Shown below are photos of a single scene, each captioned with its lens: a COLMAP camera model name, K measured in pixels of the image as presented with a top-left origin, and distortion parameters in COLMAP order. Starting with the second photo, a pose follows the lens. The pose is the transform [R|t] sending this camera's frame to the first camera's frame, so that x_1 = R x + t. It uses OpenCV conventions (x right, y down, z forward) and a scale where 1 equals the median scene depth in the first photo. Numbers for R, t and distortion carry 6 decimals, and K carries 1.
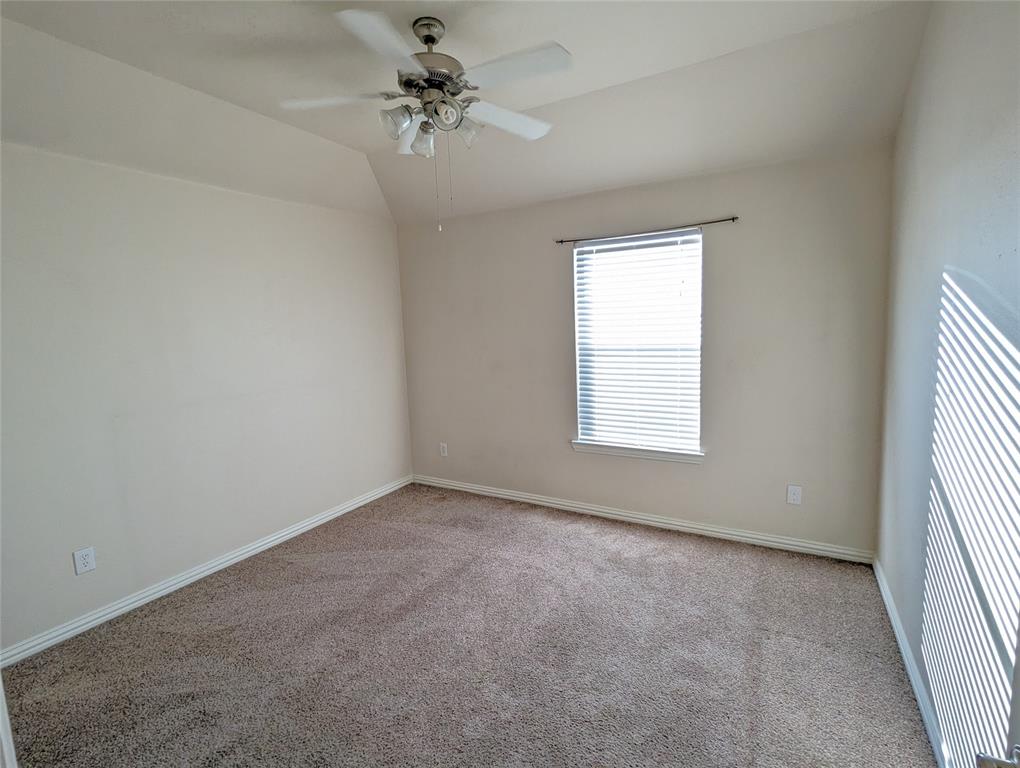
lens RADIAL K [[483.7, 0, 510.0], [0, 483.7, 384.0], [0, 0, 1]] dist [-0.002478, -0.001135]
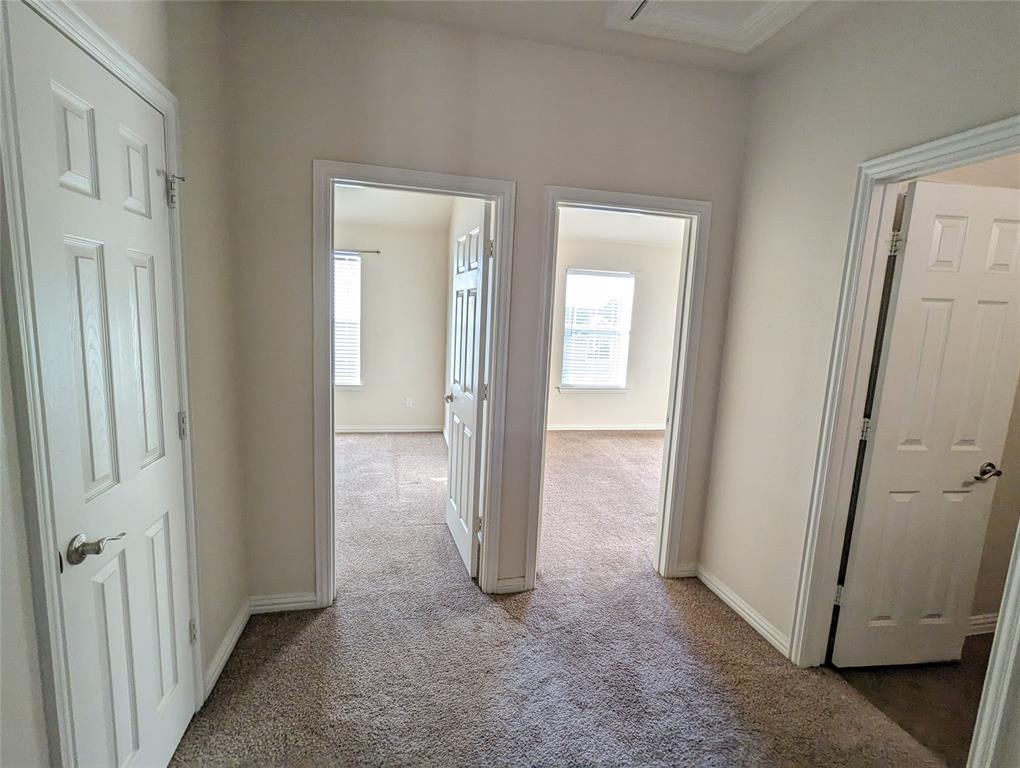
lens RADIAL K [[483.7, 0, 510.0], [0, 483.7, 384.0], [0, 0, 1]] dist [-0.002478, -0.001135]
pose [[0.733606, -0.025377, 0.679101, -0.415508], [0.010928, 0.999614, 0.025550, 0.113370], [-0.679487, -0.011322, 0.733600, -0.673517]]
